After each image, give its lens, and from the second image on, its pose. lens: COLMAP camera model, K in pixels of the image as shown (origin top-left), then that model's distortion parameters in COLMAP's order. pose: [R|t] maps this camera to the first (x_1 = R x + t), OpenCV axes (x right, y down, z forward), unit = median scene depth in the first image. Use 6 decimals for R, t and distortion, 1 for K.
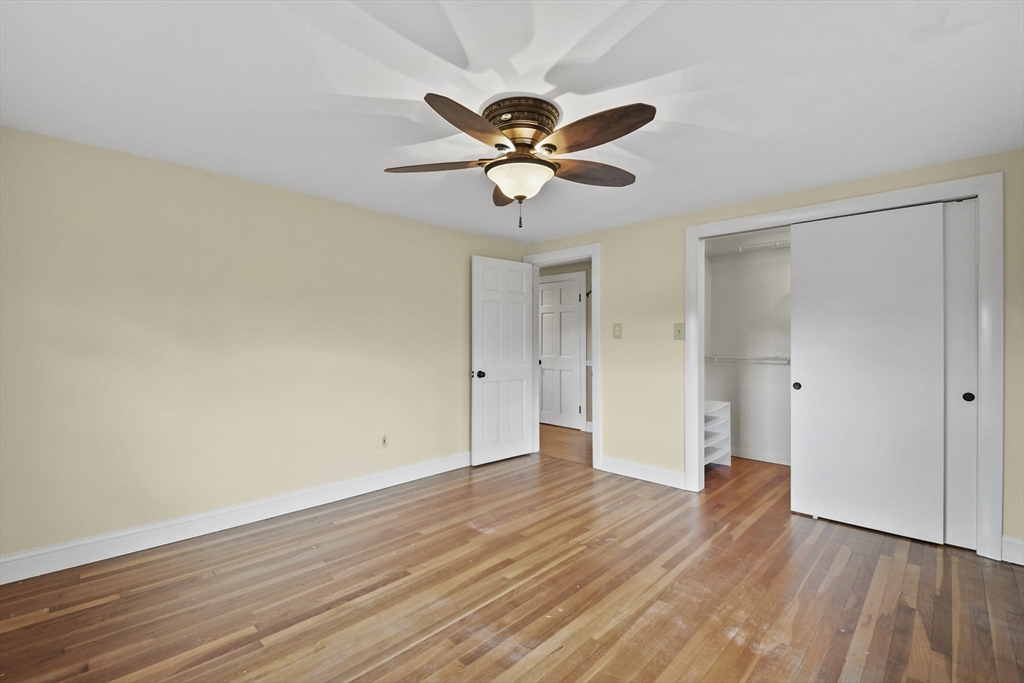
lens RADIAL K [[455.2, 0, 504.0], [0, 455.2, 330.4], [0, 0, 1]] dist [0.041664, -0.029760]
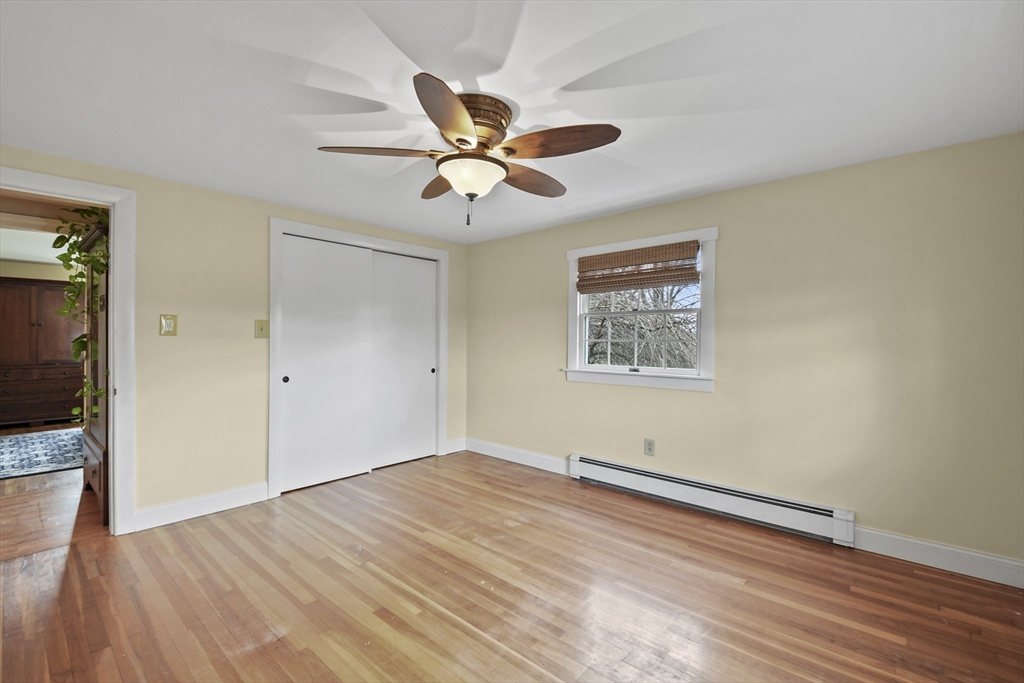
lens RADIAL K [[449.4, 0, 507.3], [0, 449.4, 340.7], [0, 0, 1]] dist [0.037533, -0.028171]
pose [[-0.030792, -0.005893, 0.999508, -0.865076], [-0.024182, 0.999694, 0.005149, 0.012830], [-0.999233, -0.024011, -0.030925, 0.878475]]
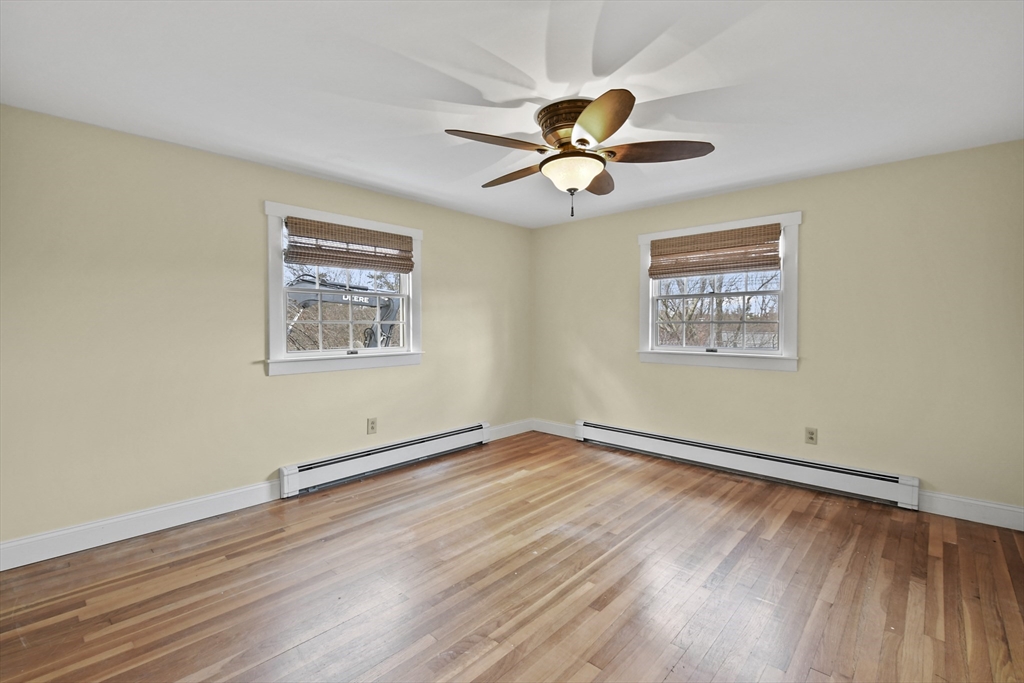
lens RADIAL K [[455.2, 0, 504.0], [0, 455.2, 330.4], [0, 0, 1]] dist [0.041664, -0.029760]
pose [[-0.999870, -0.003972, -0.015613, 0.197439], [-0.003897, 0.999981, -0.004833, 0.043784], [0.015632, -0.004771, -0.999866, 1.923774]]
